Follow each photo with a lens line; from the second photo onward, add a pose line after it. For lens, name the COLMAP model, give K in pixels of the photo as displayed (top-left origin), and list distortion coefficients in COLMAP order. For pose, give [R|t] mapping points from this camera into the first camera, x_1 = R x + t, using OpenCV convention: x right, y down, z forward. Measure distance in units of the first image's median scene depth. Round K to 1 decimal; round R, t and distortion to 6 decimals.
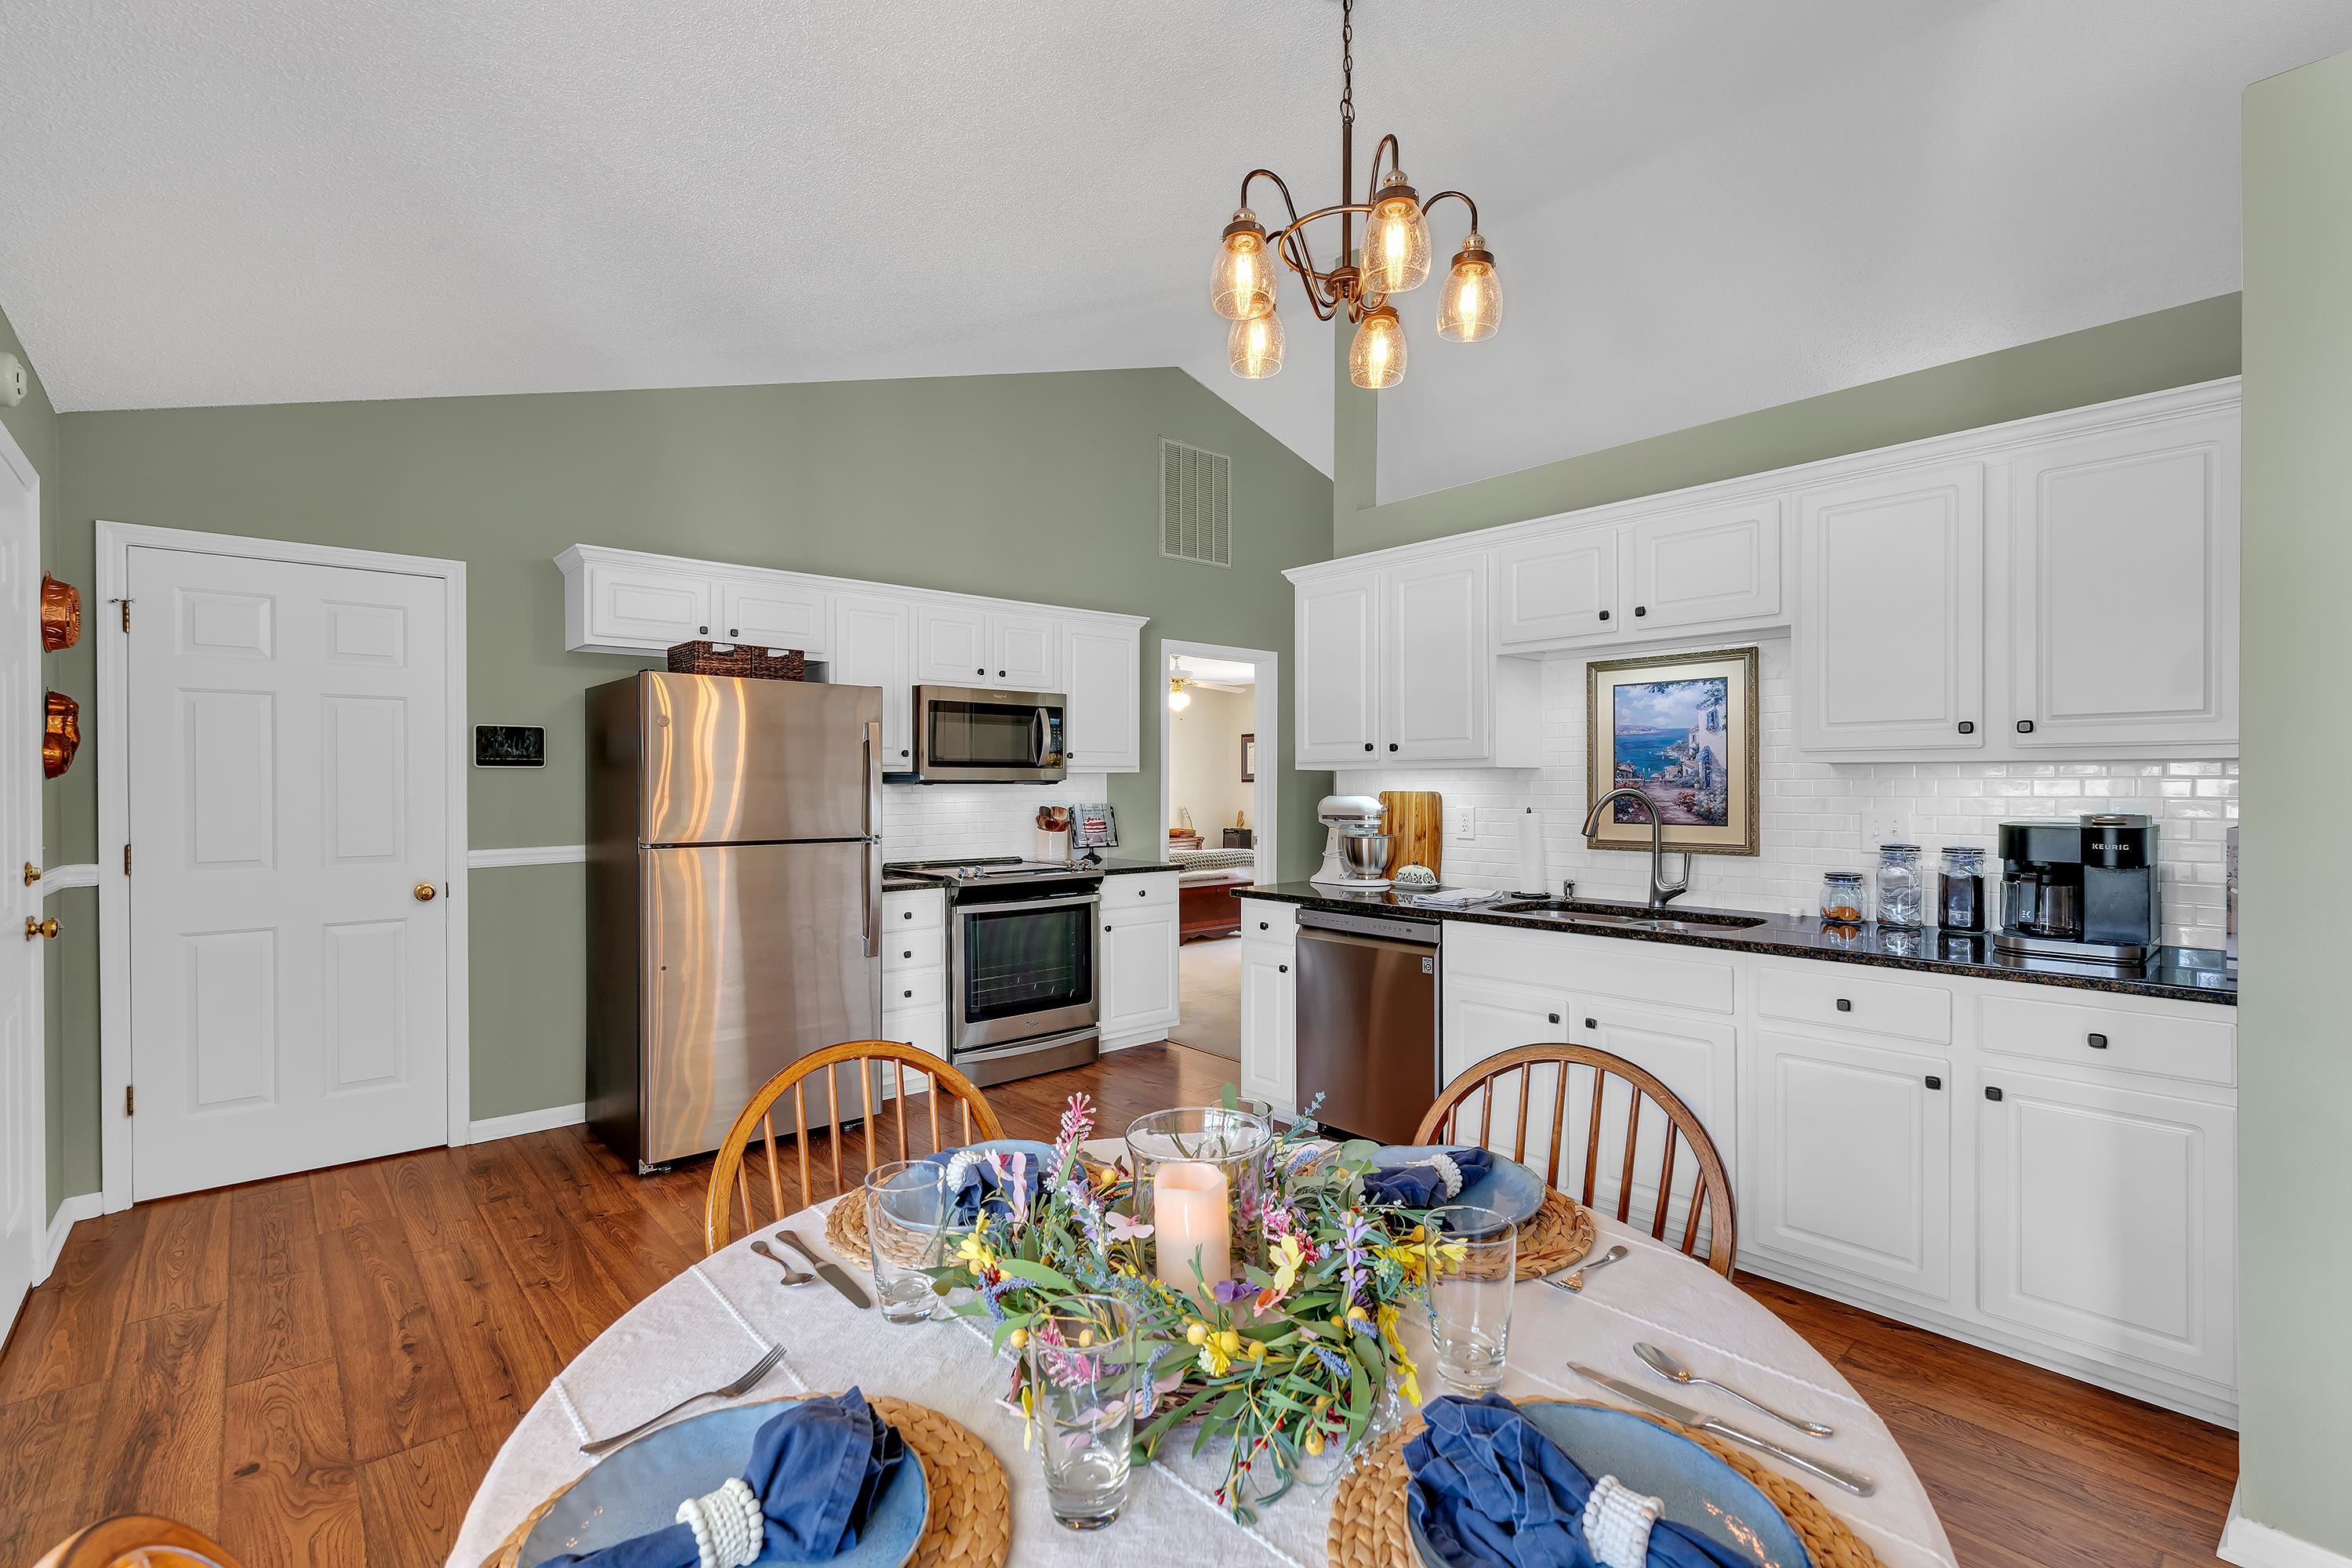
lens RADIAL K [[1020.1, 0, 1176.0], [0, 1020.1, 784.0], [0, 0, 1]] dist [-0.001401, -0.000276]
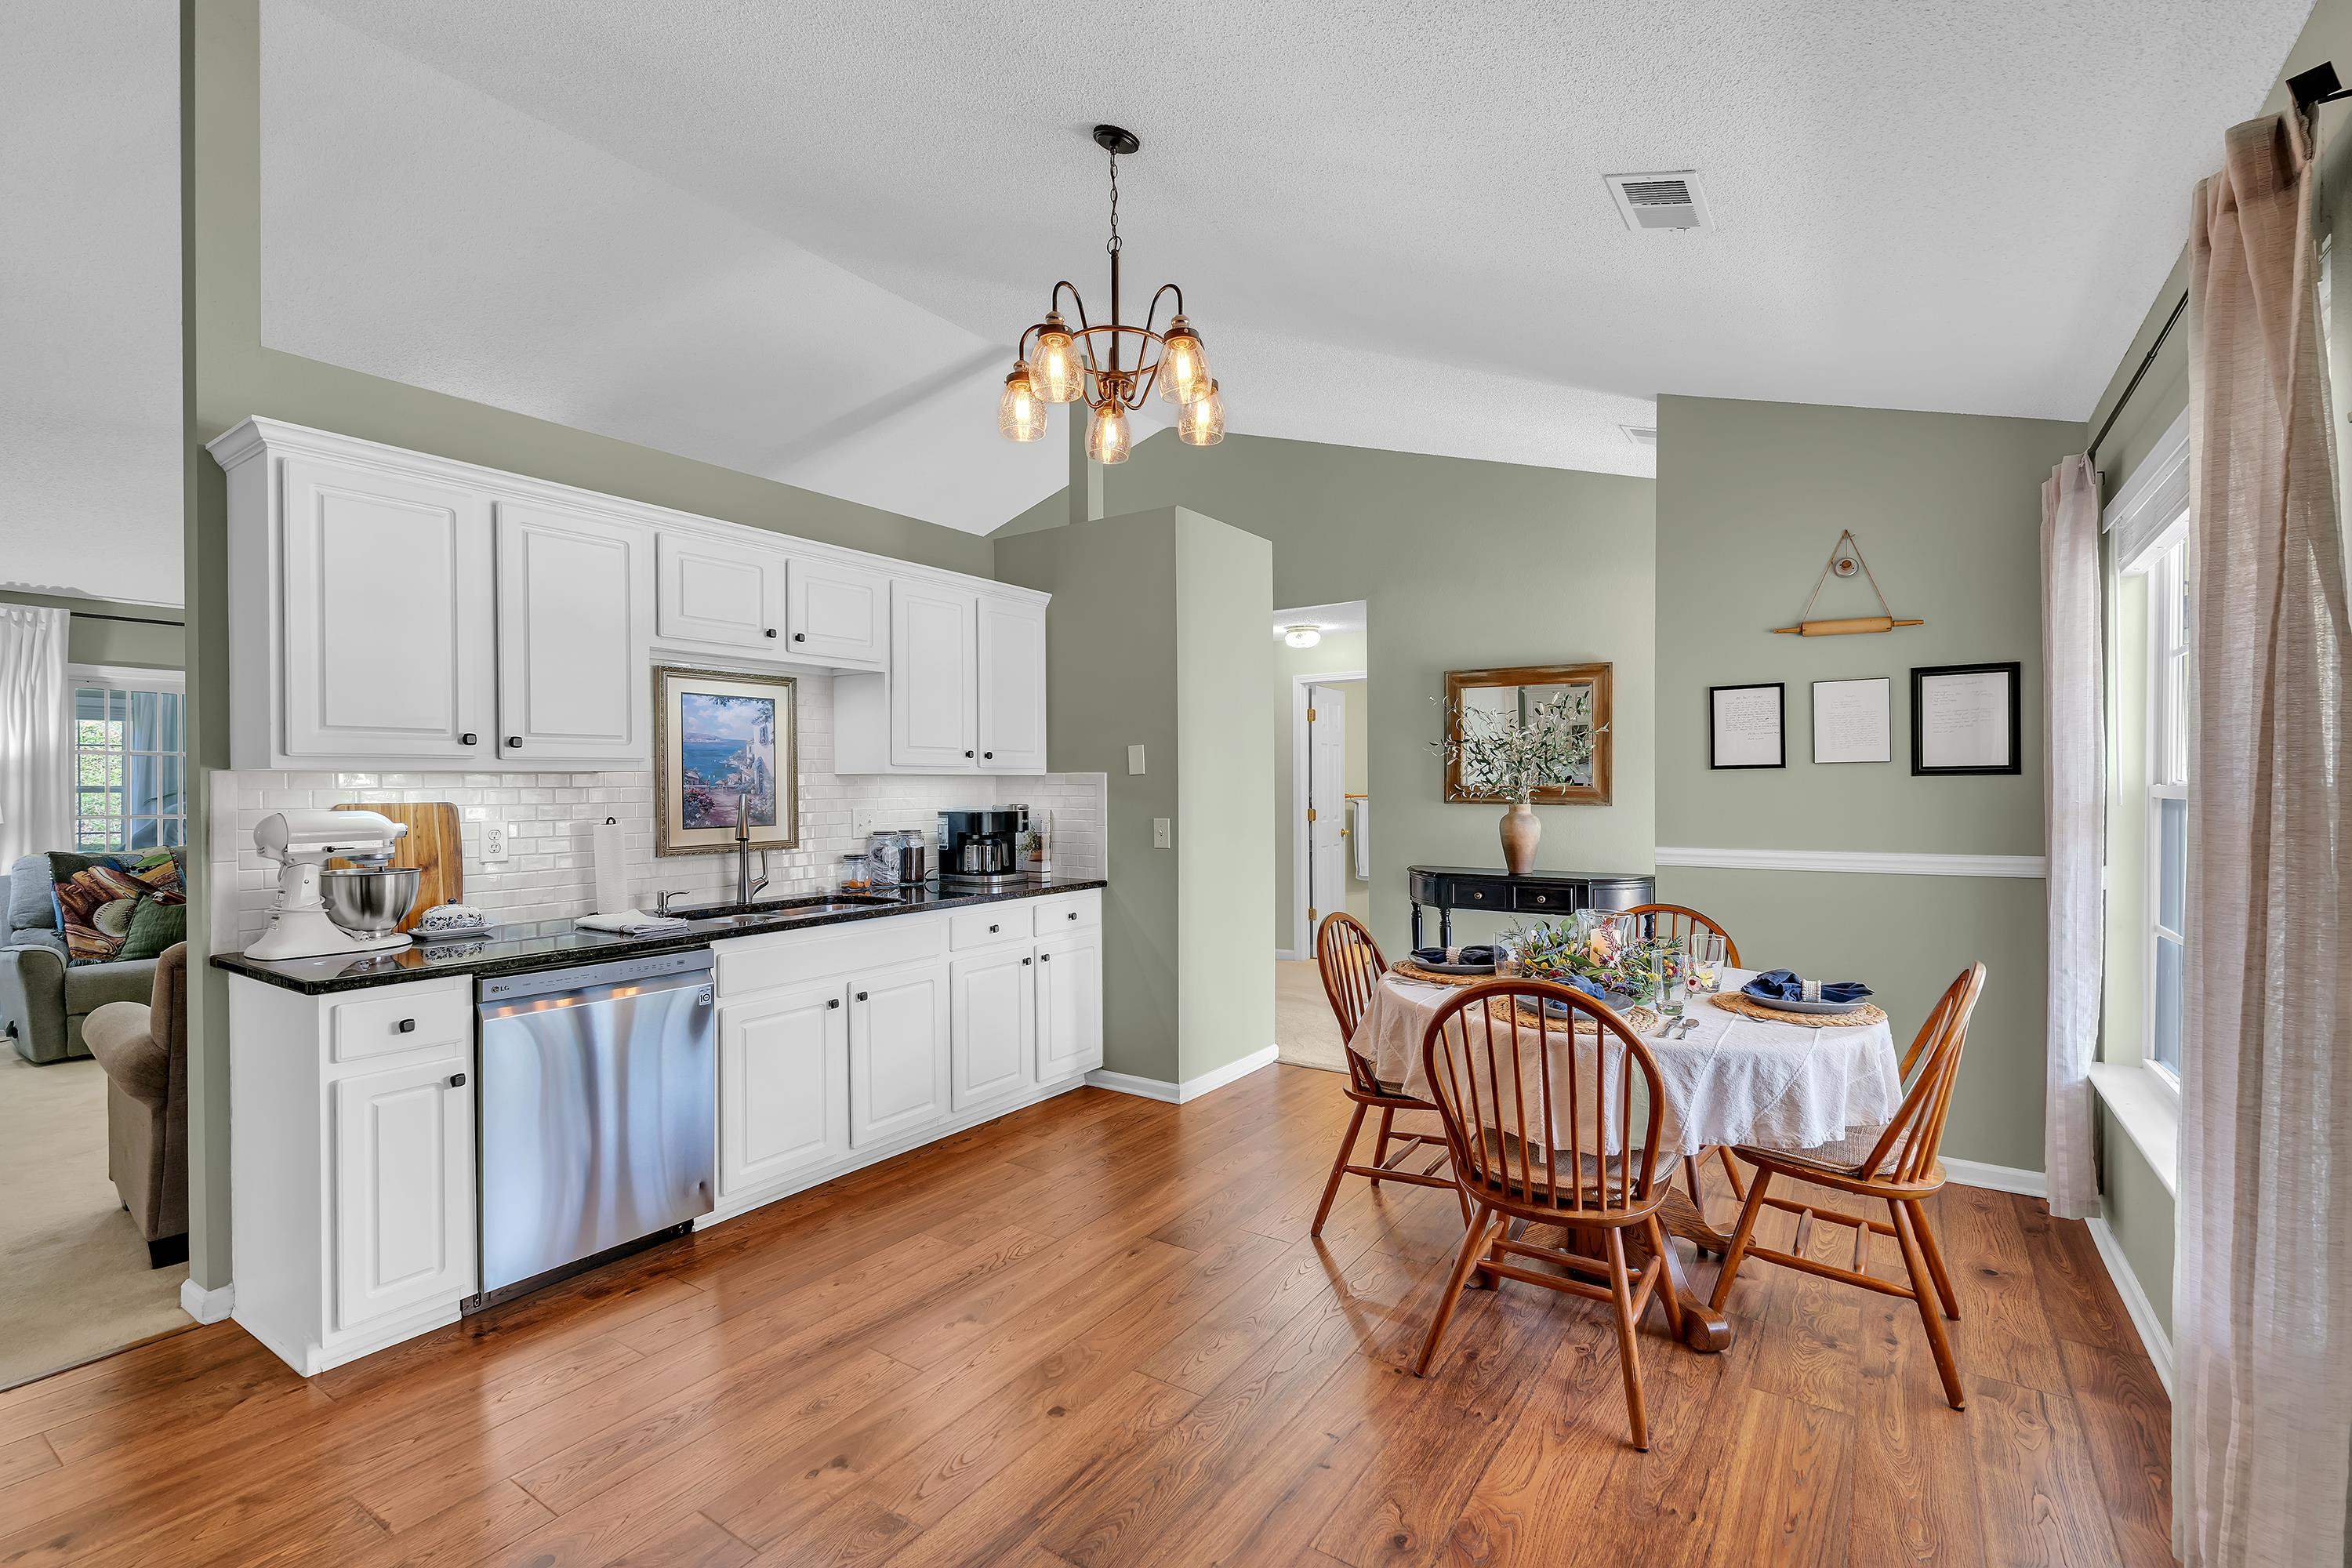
lens RADIAL K [[1060.3, 0, 1164.7], [0, 1060.3, 783.8], [0, 0, 1]] dist [-0.001286, -0.000459]
pose [[-0.229213, 0.006421, 0.973355, -0.751903], [0.008078, 0.999956, -0.004694, 0.002376], [-0.973343, 0.006786, -0.229255, 0.837701]]
